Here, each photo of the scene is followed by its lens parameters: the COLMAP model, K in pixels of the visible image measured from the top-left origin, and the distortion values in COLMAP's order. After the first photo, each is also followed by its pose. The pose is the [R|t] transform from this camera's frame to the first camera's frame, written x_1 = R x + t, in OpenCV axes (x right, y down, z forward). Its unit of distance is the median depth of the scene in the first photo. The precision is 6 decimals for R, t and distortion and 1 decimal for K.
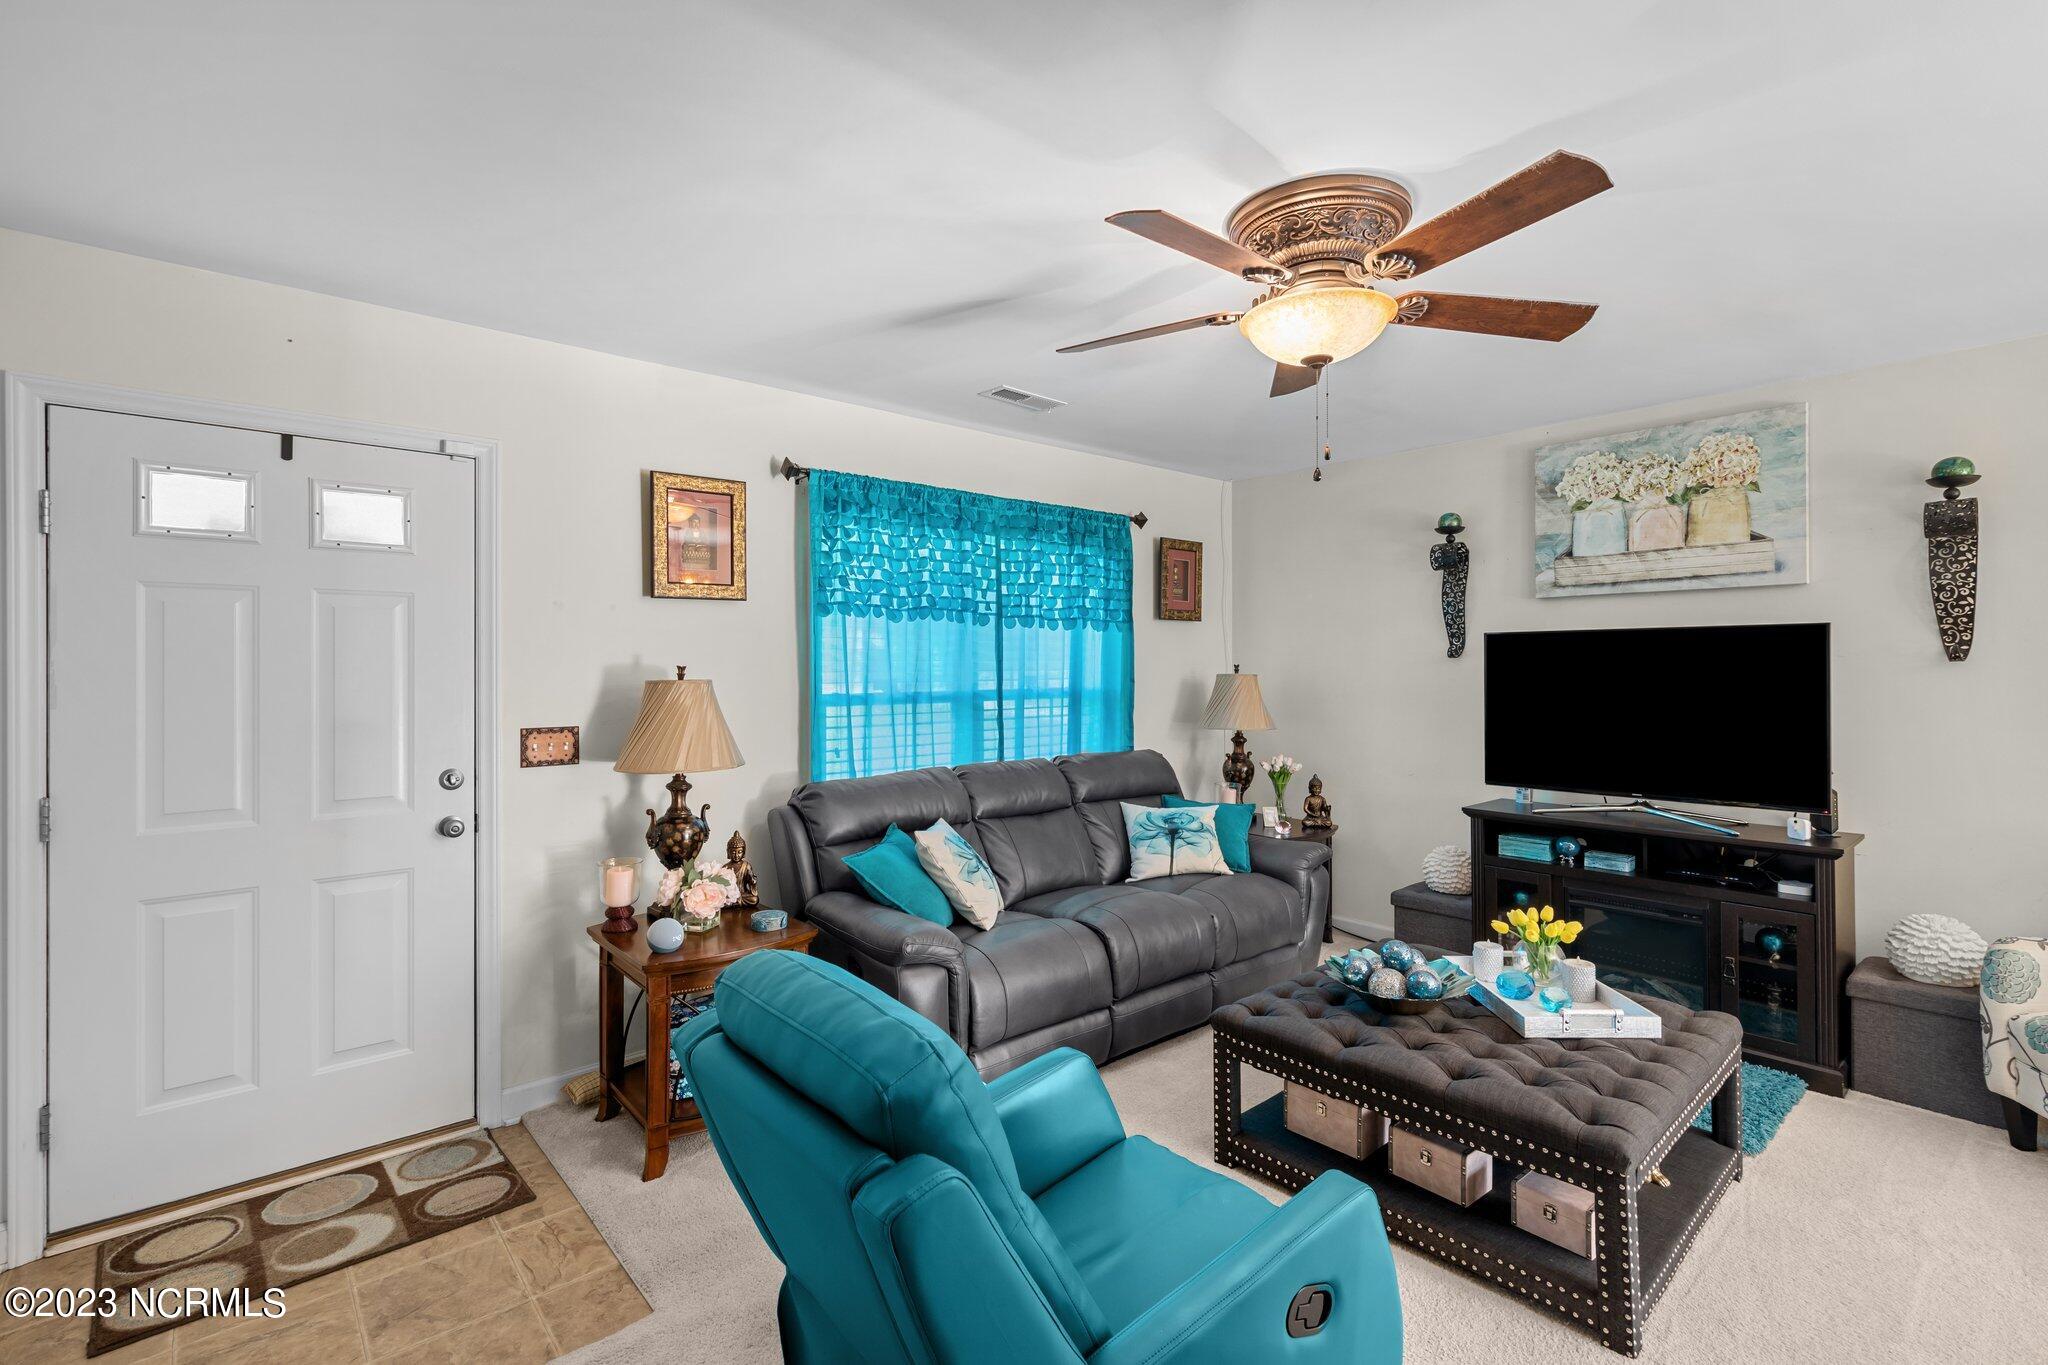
lens RADIAL K [[921.2, 0, 1019.1], [0, 921.2, 651.6], [0, 0, 1]] dist [0.001983, 0.000488]
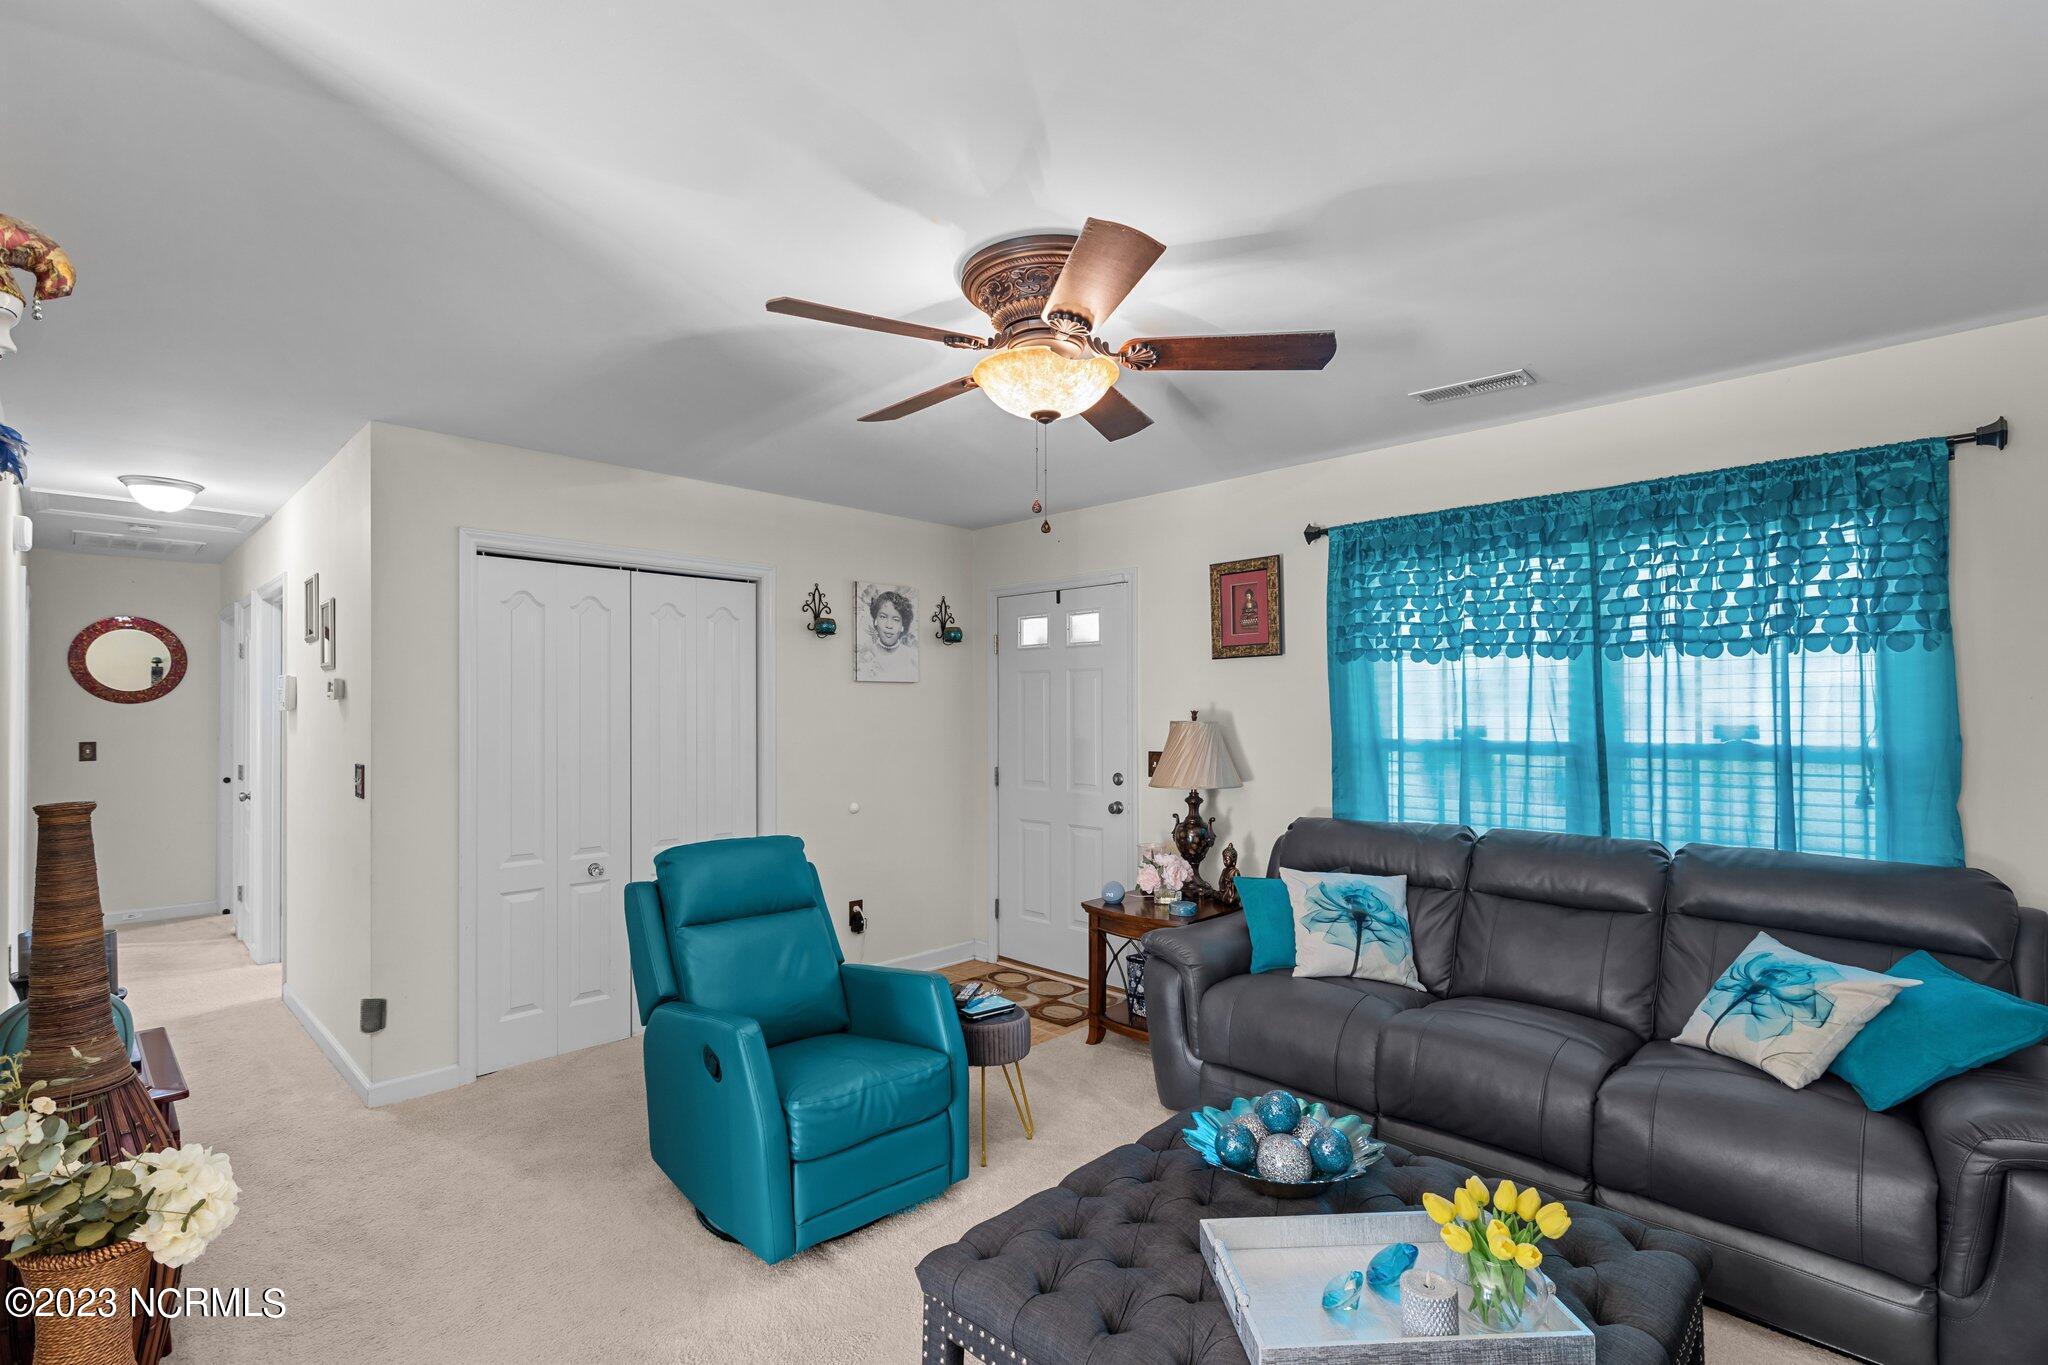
lens RADIAL K [[921.2, 0, 1036.9], [0, 921.2, 692.4], [0, 0, 1]] dist [0.001983, 0.000488]
pose [[0.114165, -0.017472, -0.993308, 0.796066], [0.018177, 0.999715, -0.015495, 0.004794], [0.993296, -0.016286, 0.114450, 0.526169]]
